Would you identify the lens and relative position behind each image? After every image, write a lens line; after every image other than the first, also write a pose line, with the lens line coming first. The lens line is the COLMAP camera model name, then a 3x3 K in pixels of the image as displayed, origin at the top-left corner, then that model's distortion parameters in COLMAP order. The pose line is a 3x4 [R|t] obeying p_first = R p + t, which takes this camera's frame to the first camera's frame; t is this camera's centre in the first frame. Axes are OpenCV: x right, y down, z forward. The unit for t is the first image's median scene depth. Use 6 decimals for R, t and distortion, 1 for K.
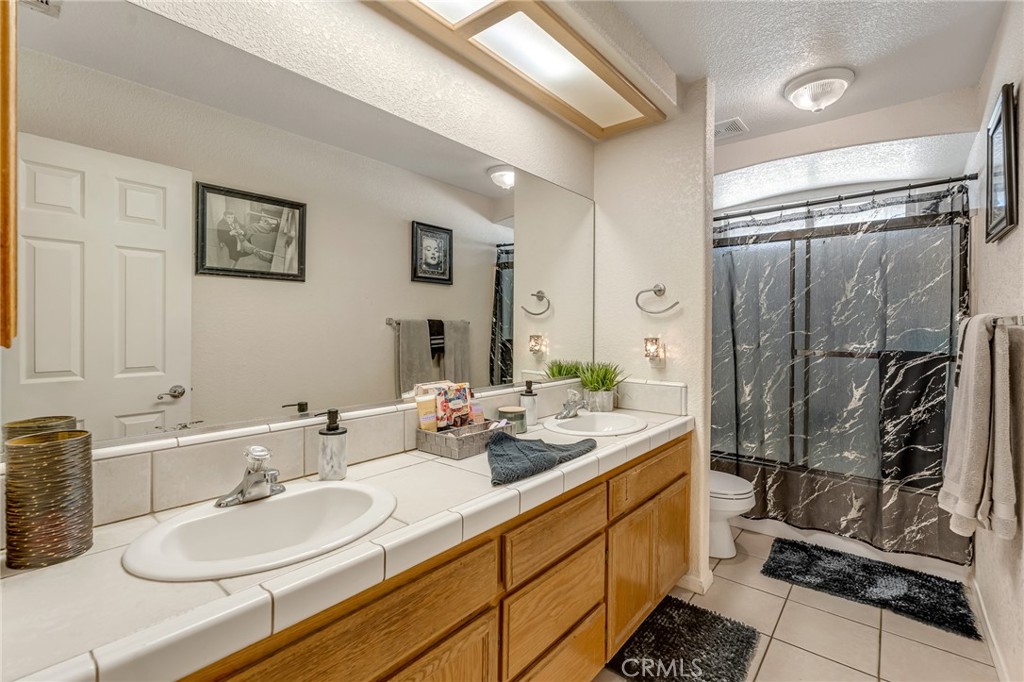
lens RADIAL K [[462.5, 0, 510.5], [0, 462.5, 332.4], [0, 0, 1]] dist [-0.000769, -0.000065]
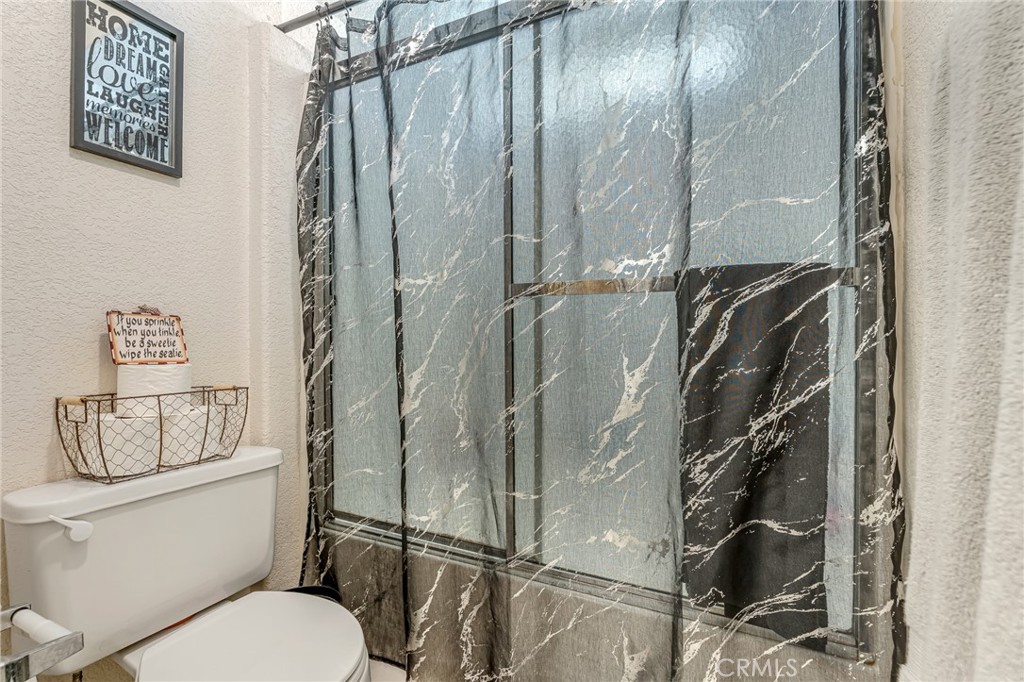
lens RADIAL K [[454.0, 0, 512.0], [0, 454.0, 341.0], [0, 0, 1]] dist [-0.004144, -0.000494]
pose [[0.967125, -0.004416, 0.254263, 0.567852], [0.006022, 0.999967, -0.005539, 0.100851], [-0.254230, 0.006888, 0.967119, 0.669087]]
